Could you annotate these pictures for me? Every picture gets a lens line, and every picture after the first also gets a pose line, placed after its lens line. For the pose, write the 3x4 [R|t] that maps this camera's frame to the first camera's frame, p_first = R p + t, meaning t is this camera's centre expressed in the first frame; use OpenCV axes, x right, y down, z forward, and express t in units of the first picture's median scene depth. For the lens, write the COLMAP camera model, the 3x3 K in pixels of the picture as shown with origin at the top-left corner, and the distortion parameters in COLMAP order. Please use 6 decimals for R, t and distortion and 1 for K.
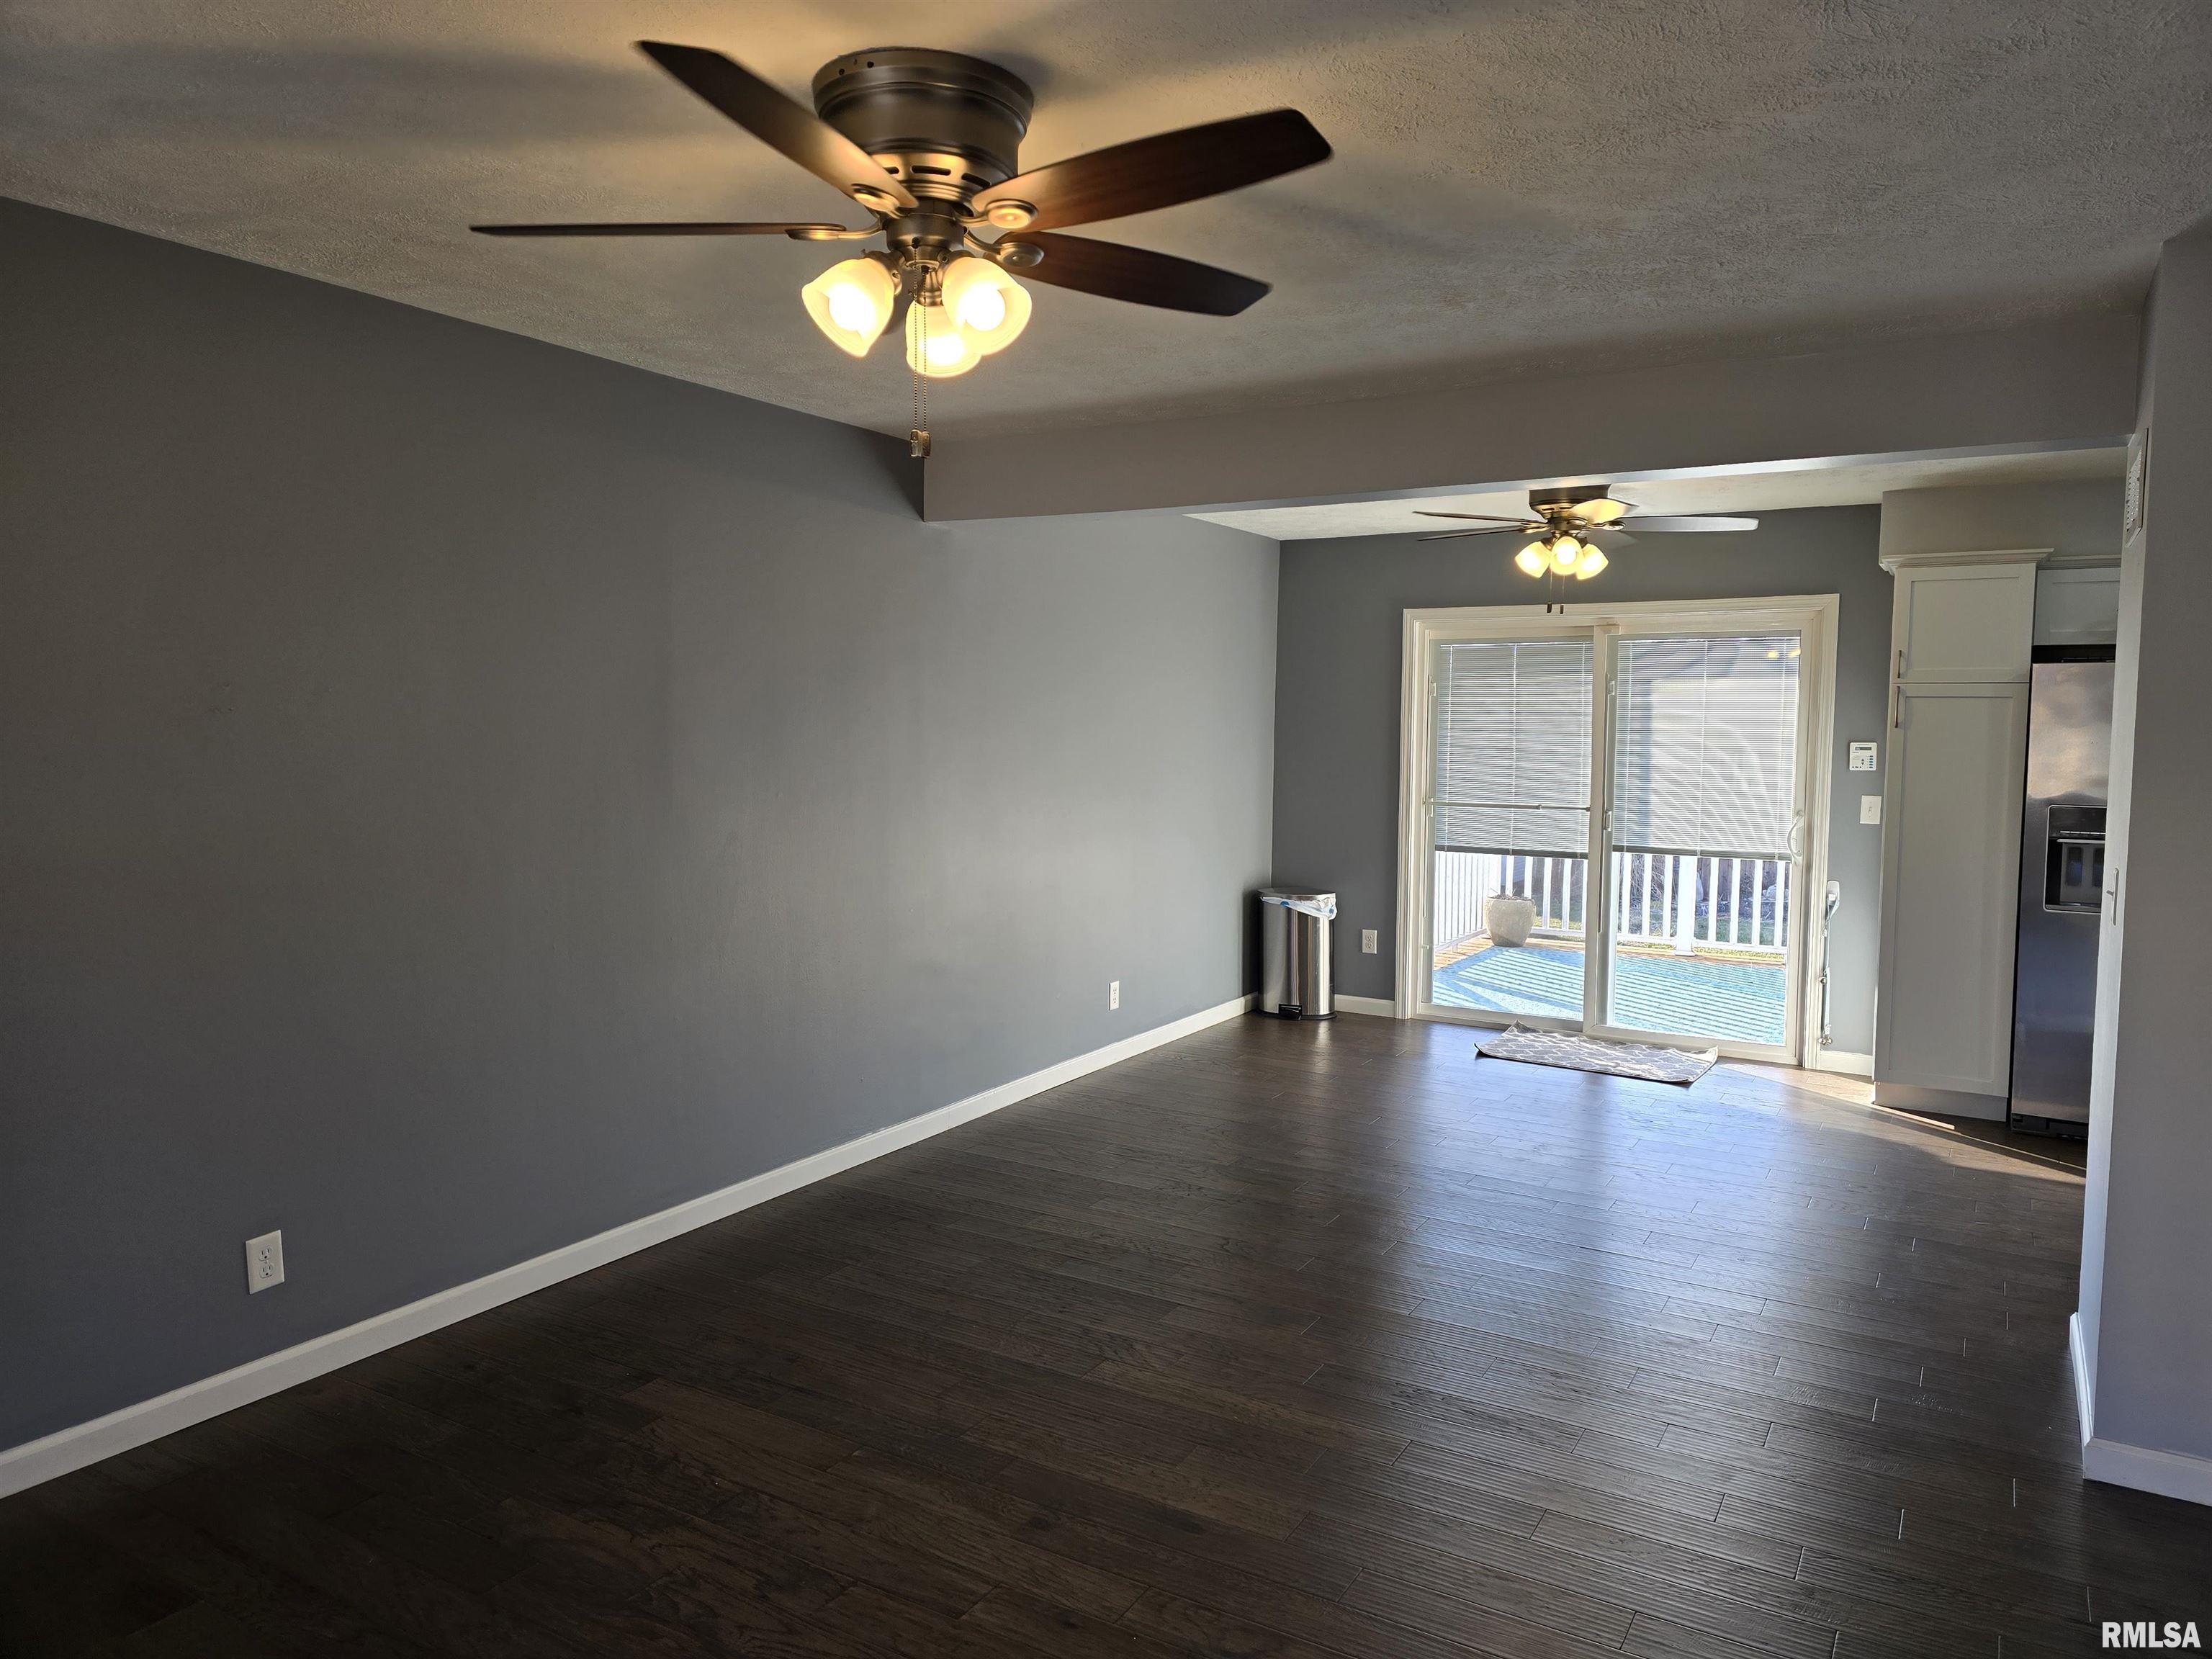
lens RADIAL K [[1484.6, 0, 1115.3], [0, 1484.6, 828.1], [0, 0, 1]] dist [0.060419, -0.065431]
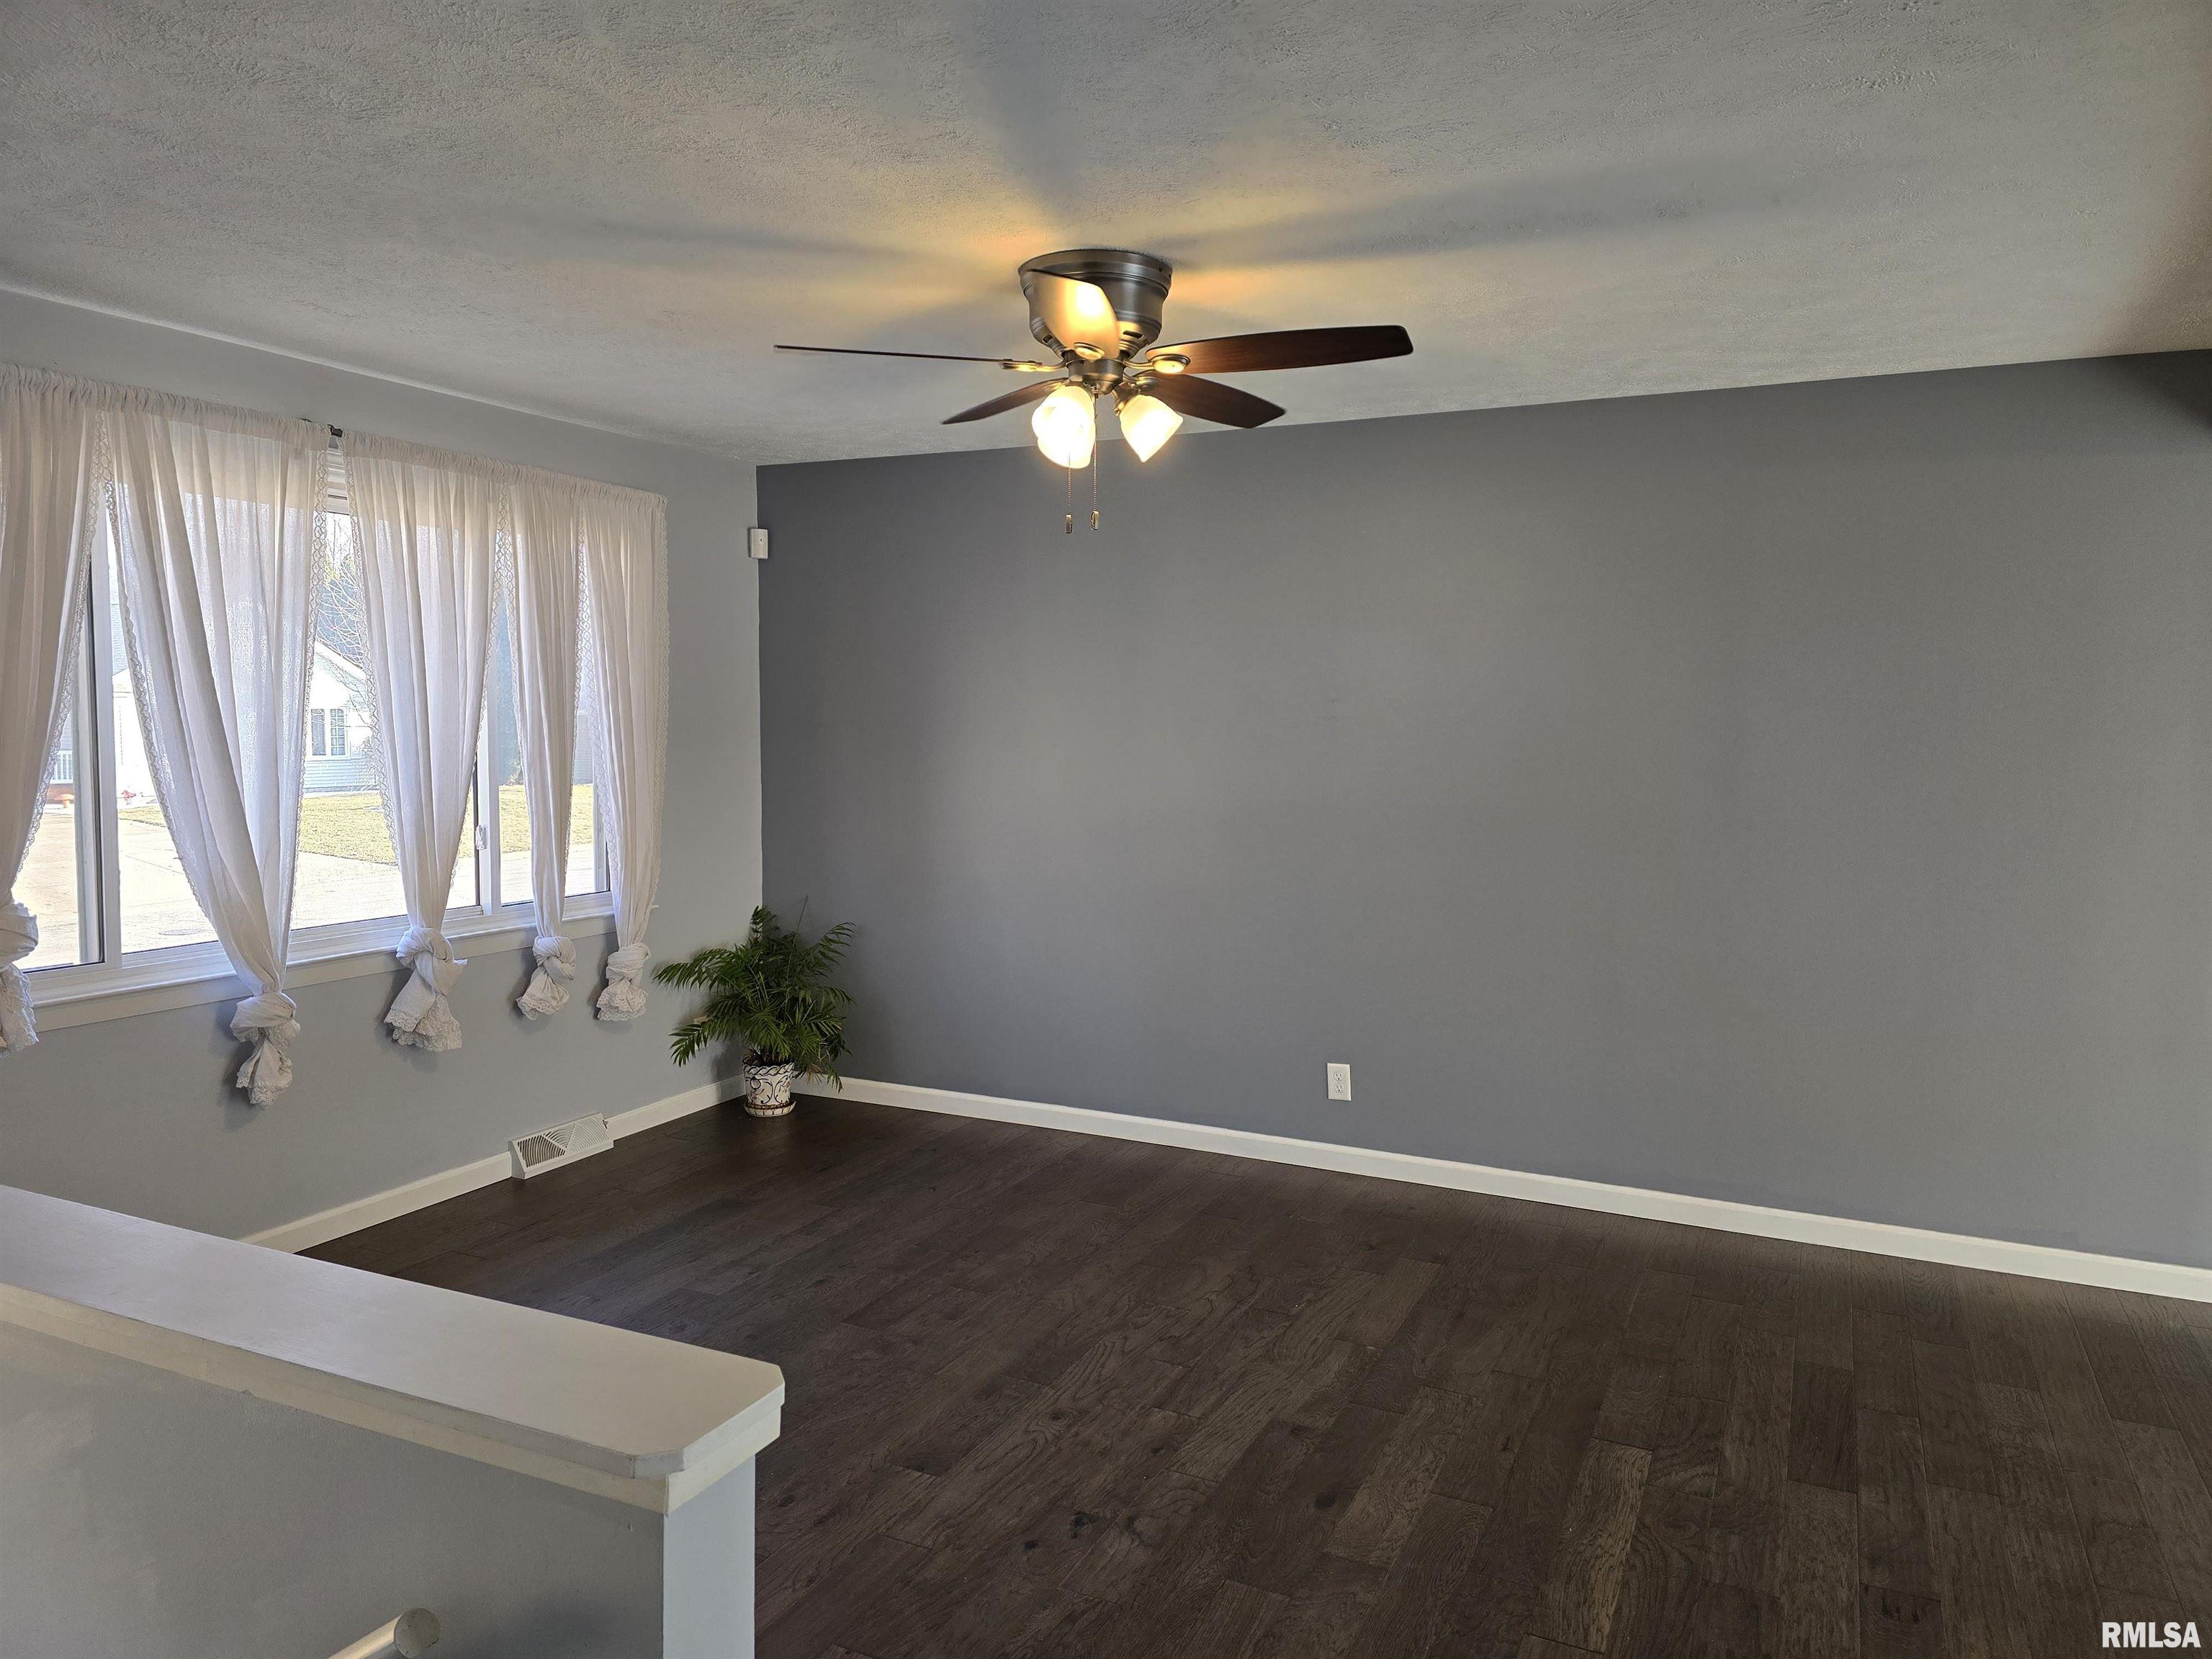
lens RADIAL K [[1484.6, 0, 1115.3], [0, 1484.6, 828.1], [0, 0, 1]] dist [0.060419, -0.065431]
pose [[0.079824, 0.068136, -0.994478, 1.012229], [-0.081697, 0.994752, 0.061597, -0.045446], [0.993455, 0.076329, 0.084971, 0.719499]]
